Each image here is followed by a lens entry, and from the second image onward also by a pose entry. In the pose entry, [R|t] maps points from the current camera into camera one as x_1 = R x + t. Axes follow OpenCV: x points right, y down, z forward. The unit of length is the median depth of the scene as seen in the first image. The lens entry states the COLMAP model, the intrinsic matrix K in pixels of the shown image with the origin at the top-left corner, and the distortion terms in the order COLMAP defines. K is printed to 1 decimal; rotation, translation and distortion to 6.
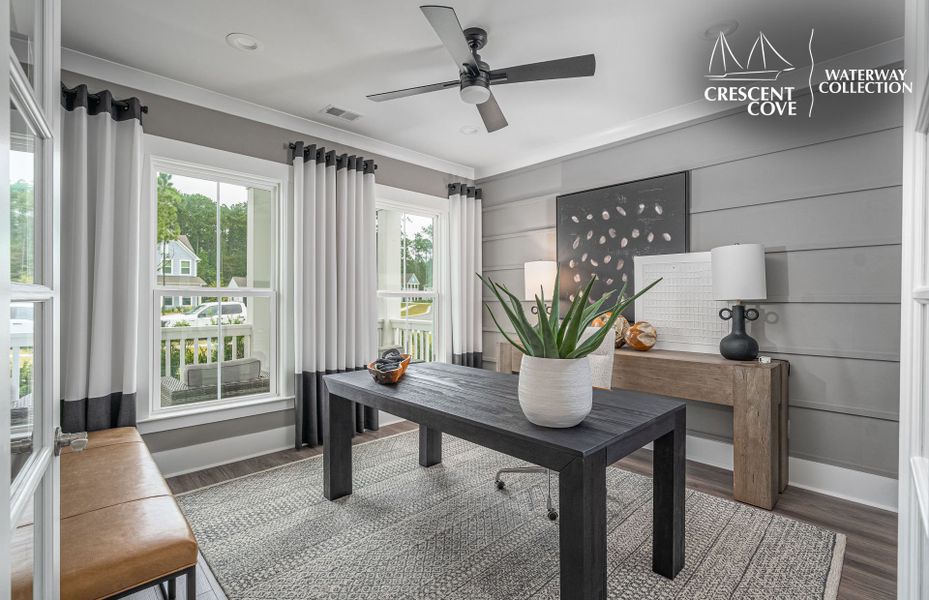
lens RADIAL K [[375.1, 0, 471.5], [0, 375.1, 297.7], [0, 0, 1]] dist [-0.010114, -0.000091]
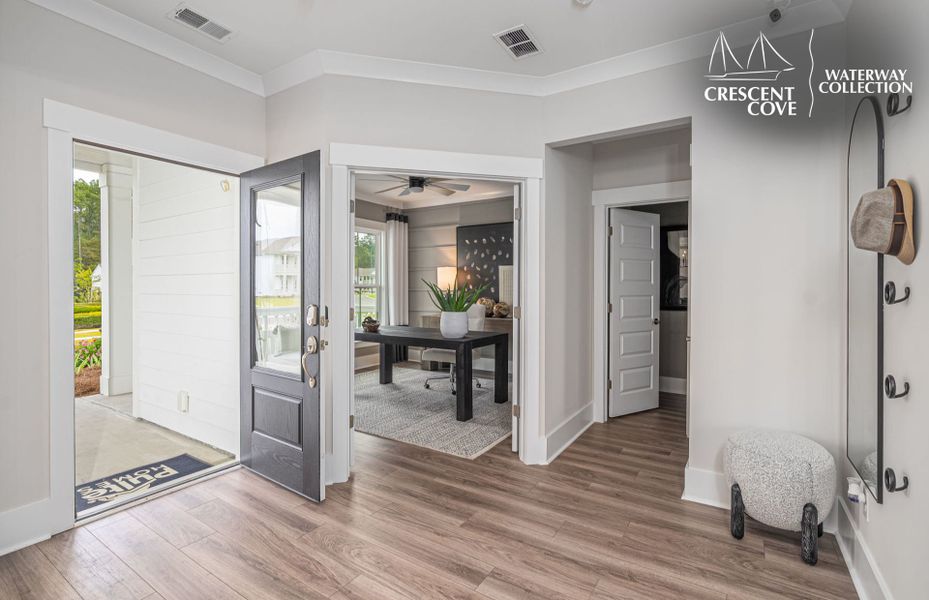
lens RADIAL K [[416.4, 0, 470.9], [0, 416.4, 293.6], [0, 0, 1]] dist [-0.013304, 0.003142]
pose [[0.968963, -0.002168, 0.247196, -0.164821], [-0.000959, 0.999921, 0.012527, -0.001936], [-0.247203, -0.012375, 0.968885, -0.792475]]
